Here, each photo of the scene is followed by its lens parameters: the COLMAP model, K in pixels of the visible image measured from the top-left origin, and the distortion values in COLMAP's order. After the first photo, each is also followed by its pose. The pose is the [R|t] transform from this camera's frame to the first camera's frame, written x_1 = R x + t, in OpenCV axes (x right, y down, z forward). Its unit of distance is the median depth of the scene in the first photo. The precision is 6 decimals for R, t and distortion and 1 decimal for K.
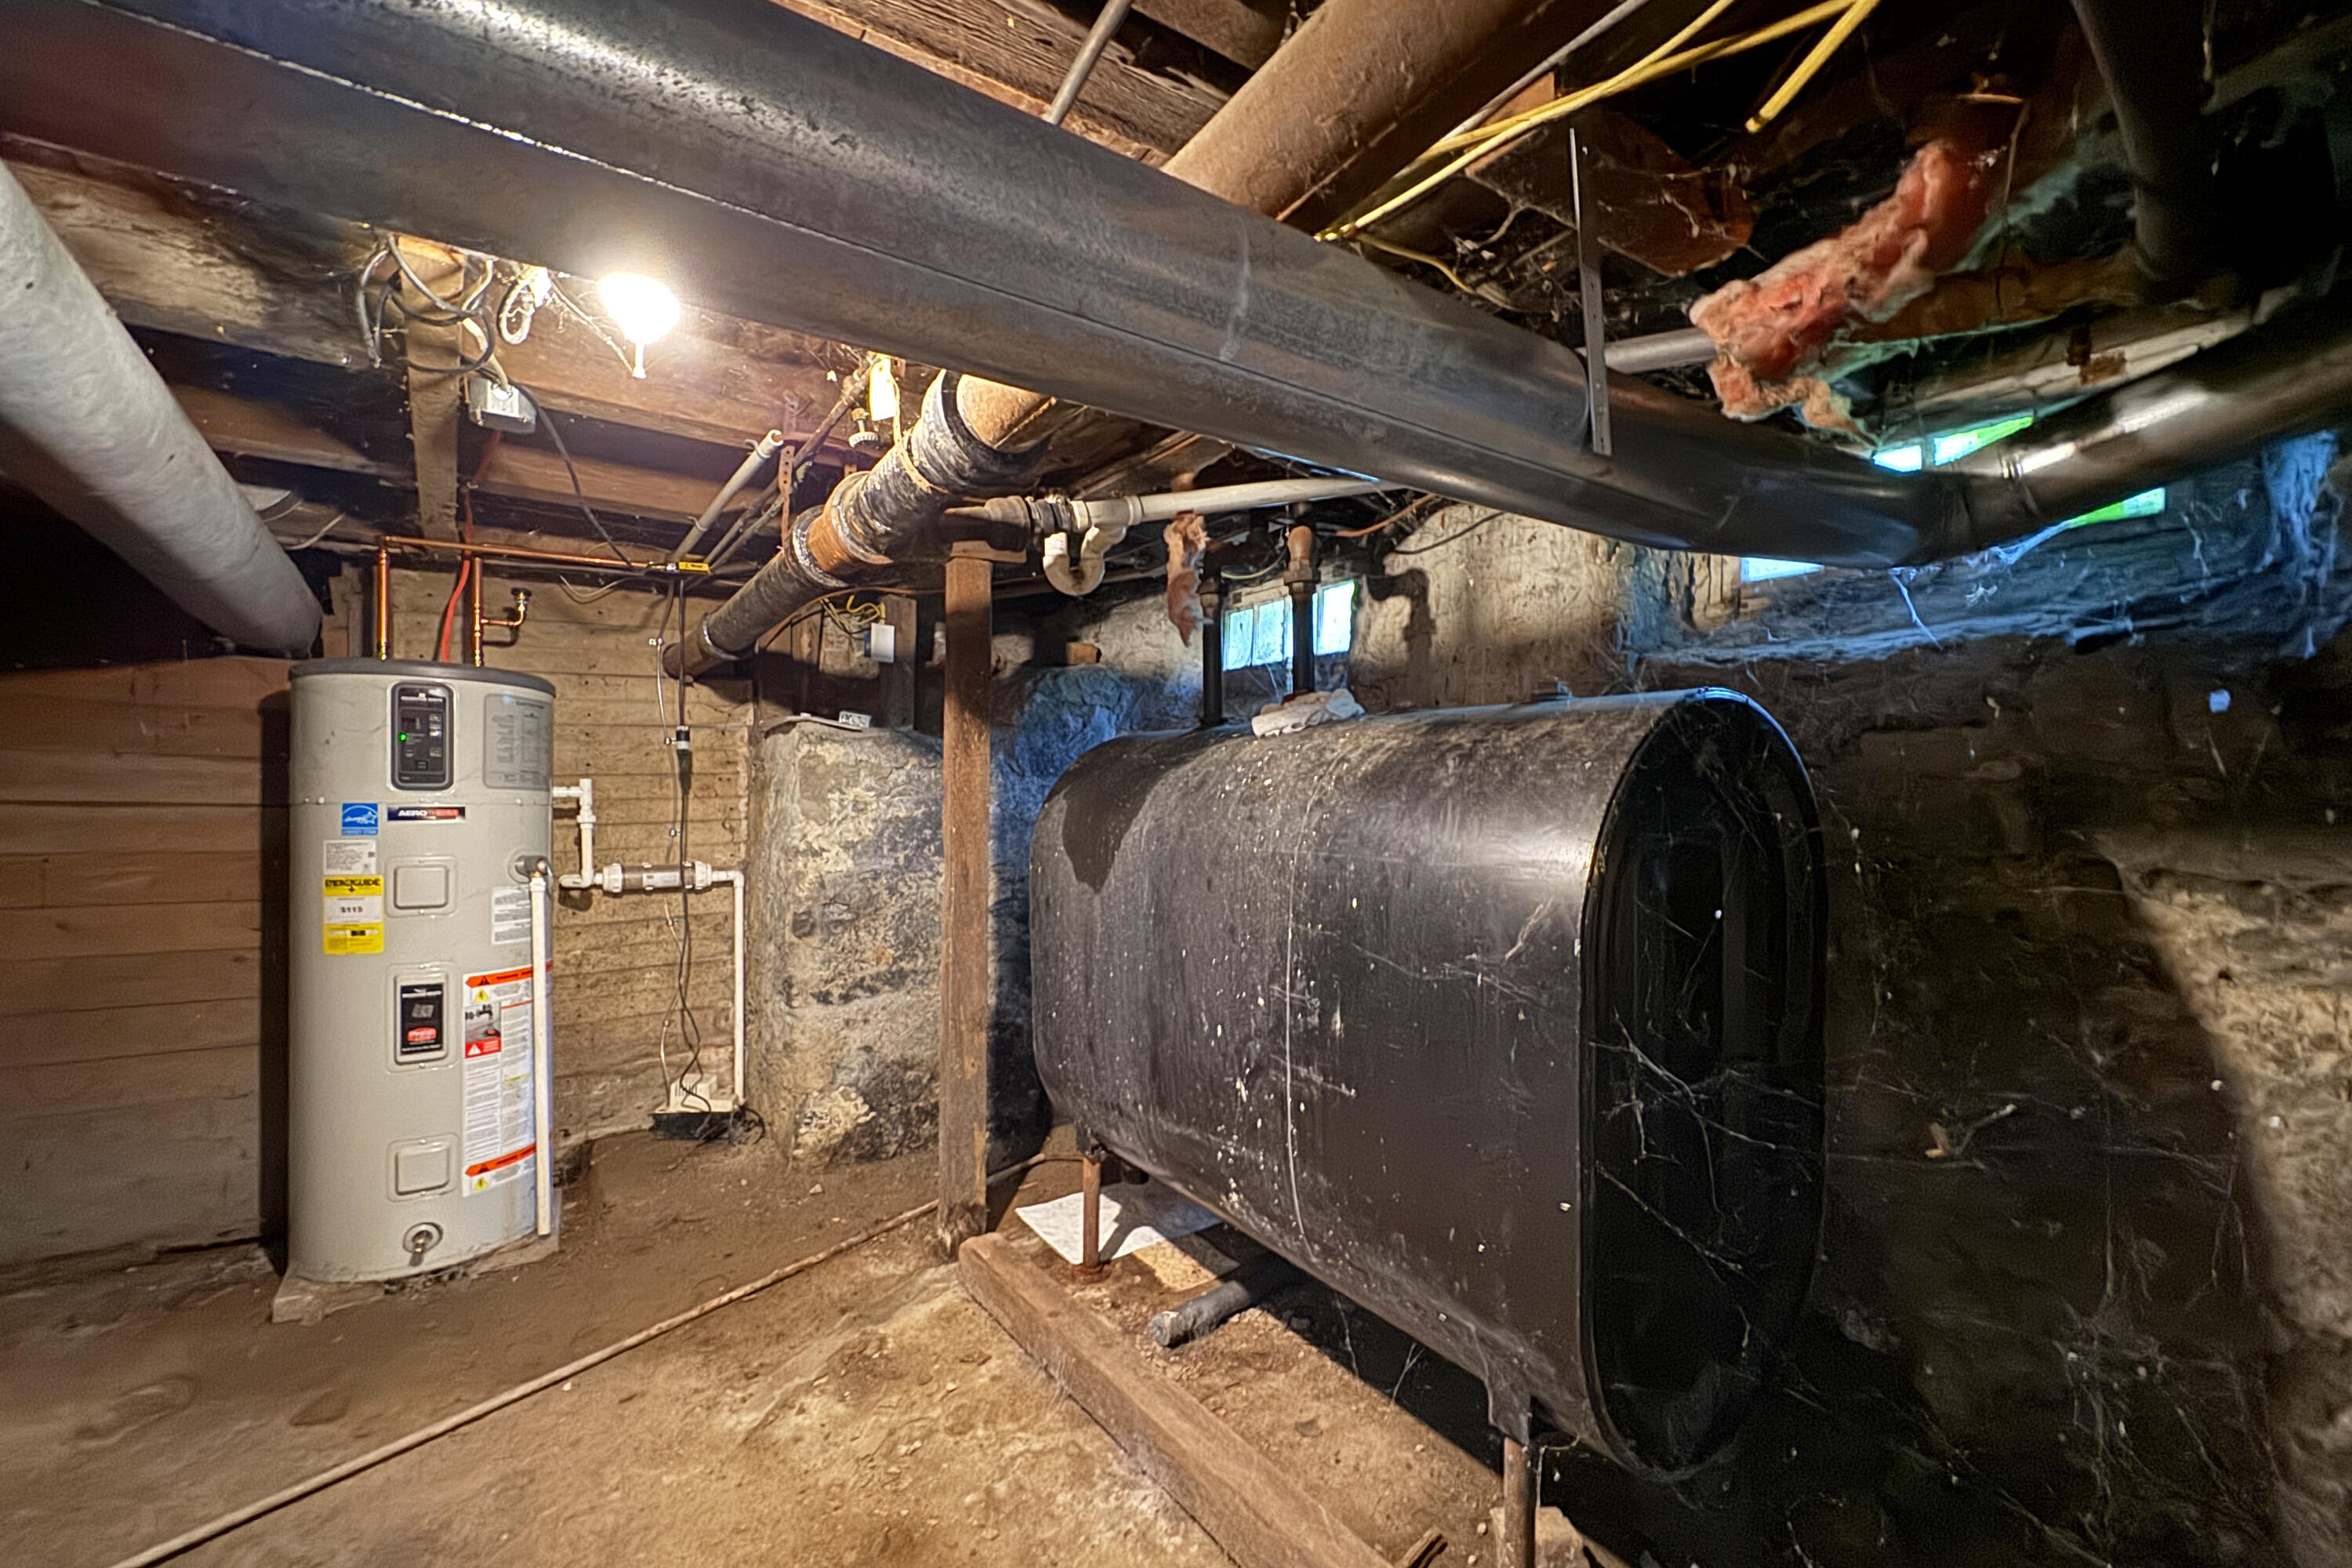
lens RADIAL K [[971.3, 0, 1183.3], [0, 971.3, 793.6], [0, 0, 1]] dist [0.000768, 0.000401]
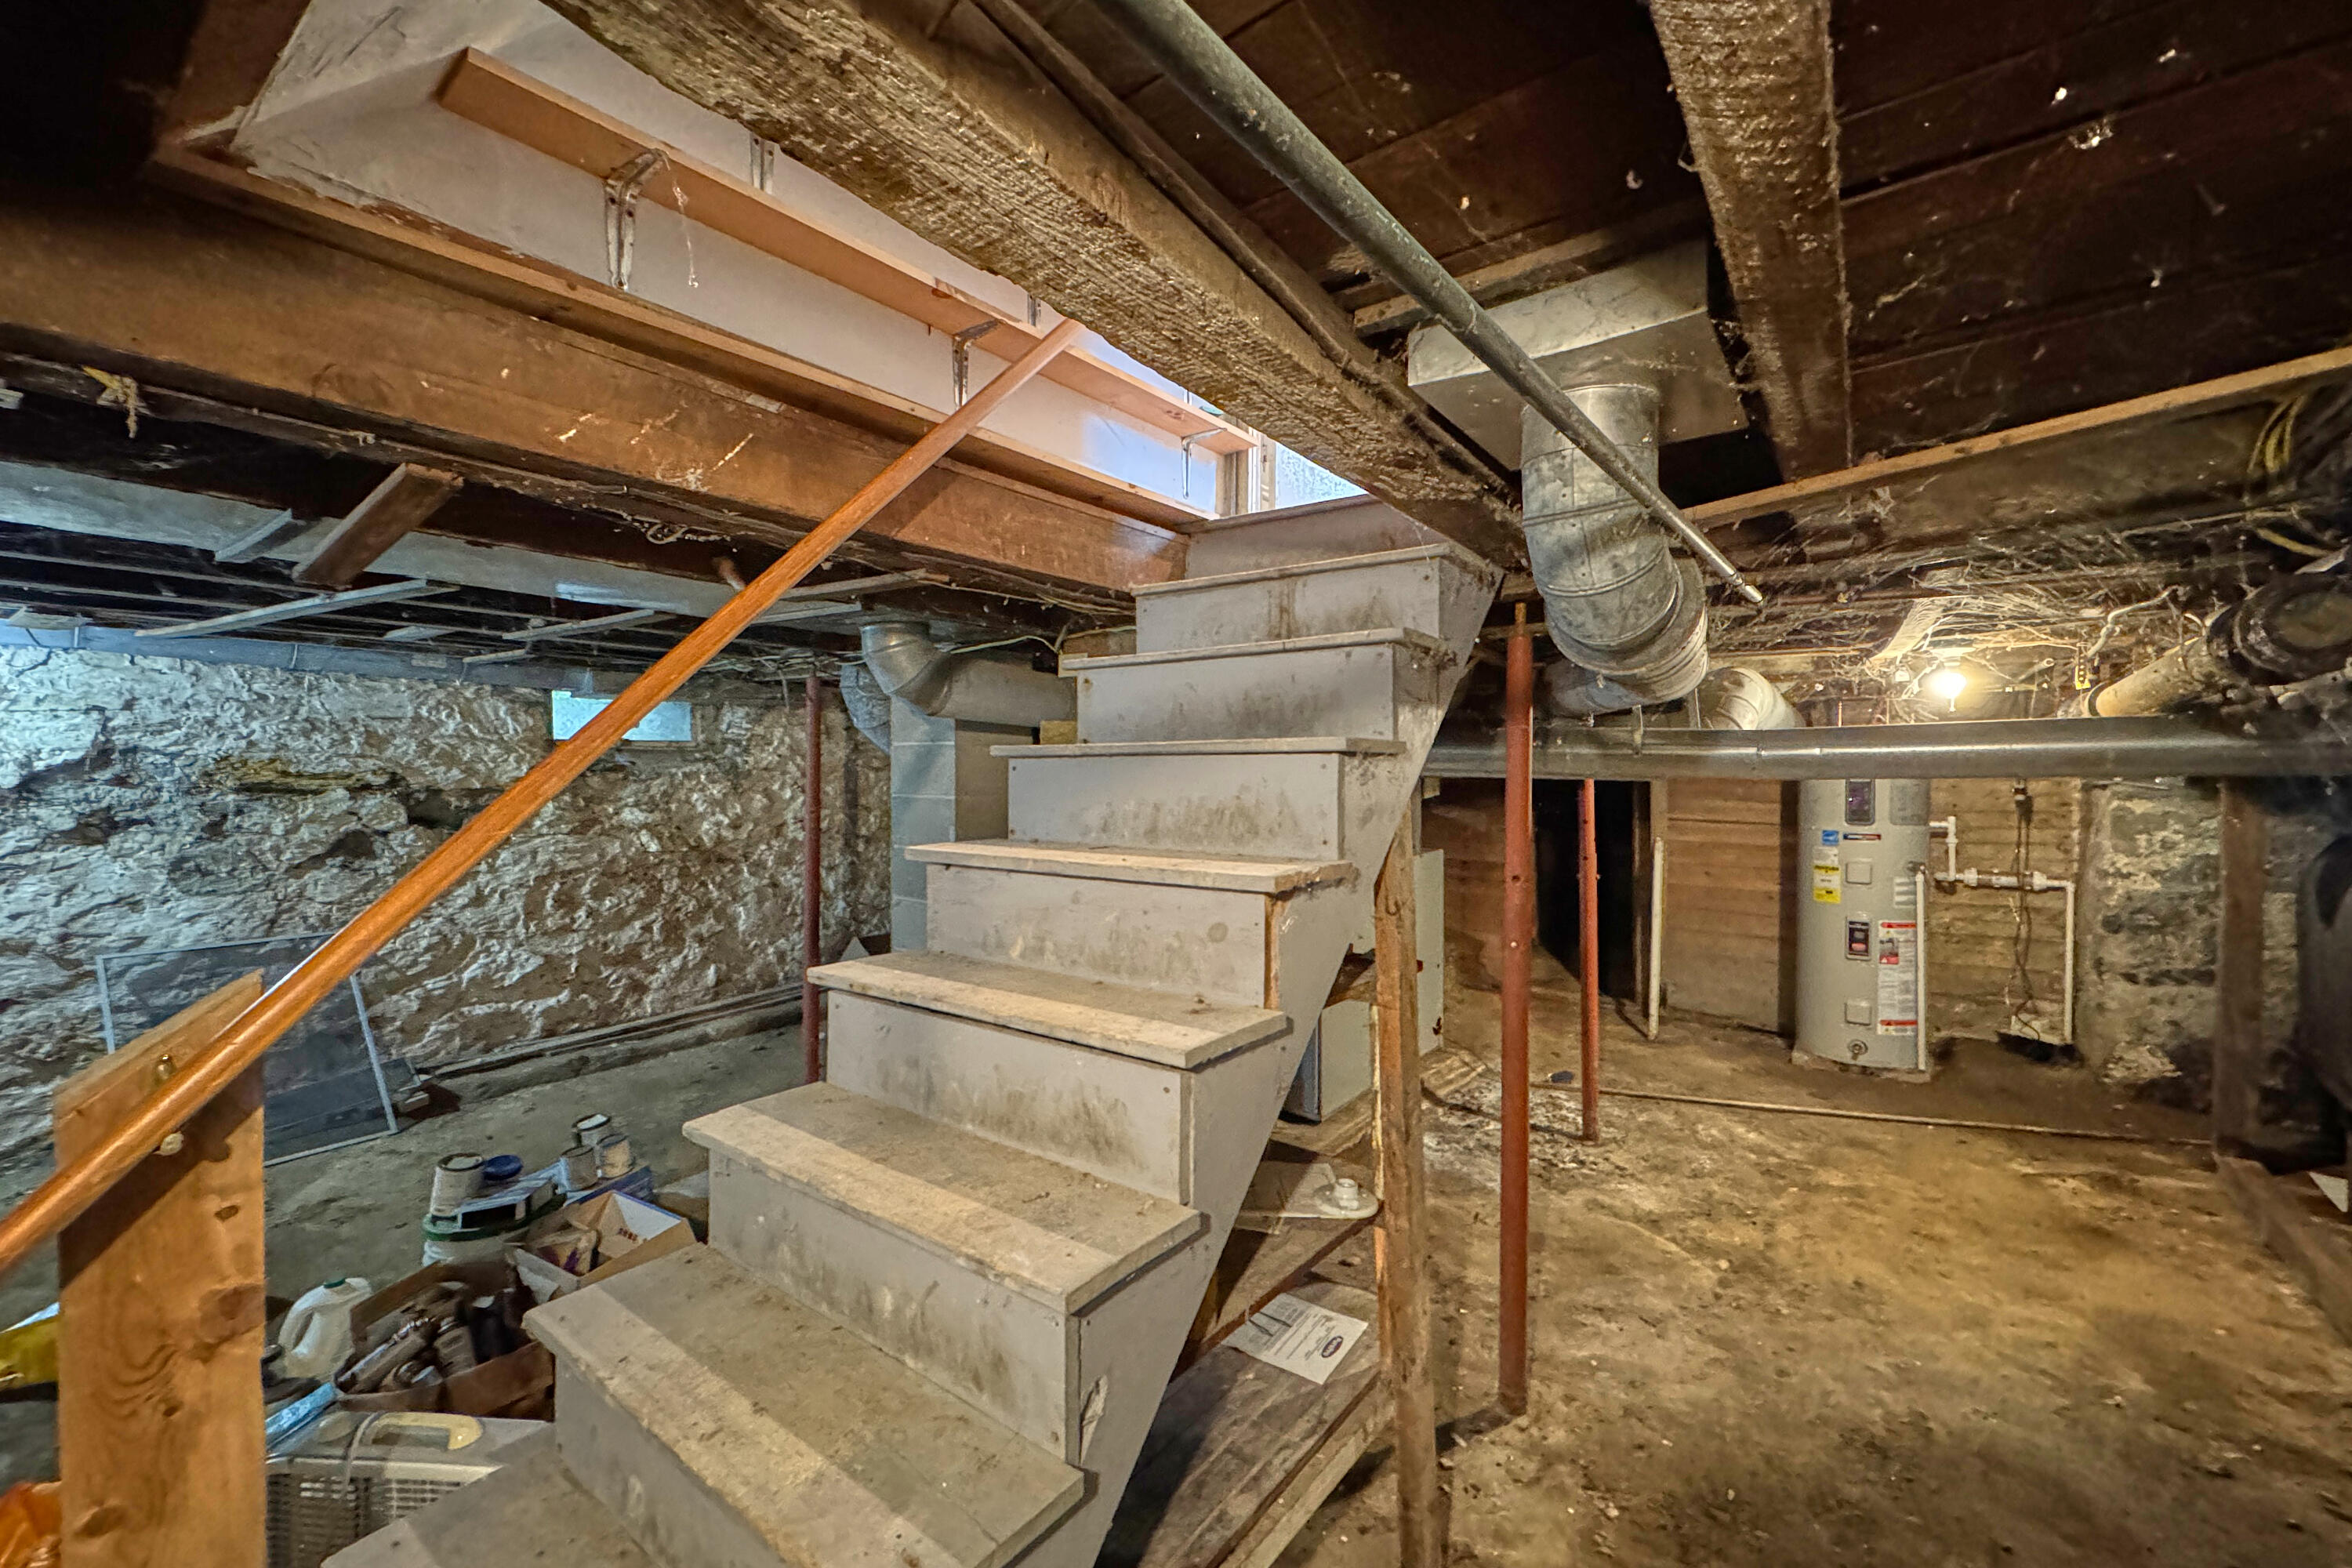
lens RADIAL K [[971.3, 0, 1171.4], [0, 971.3, 781.7], [0, 0, 1]] dist [0.000768, 0.000401]
pose [[0.312140, 0.017118, -0.949882, 0.536334], [0.003479, 0.999810, 0.019160, -0.108782], [0.950030, -0.009285, 0.312021, -0.771732]]
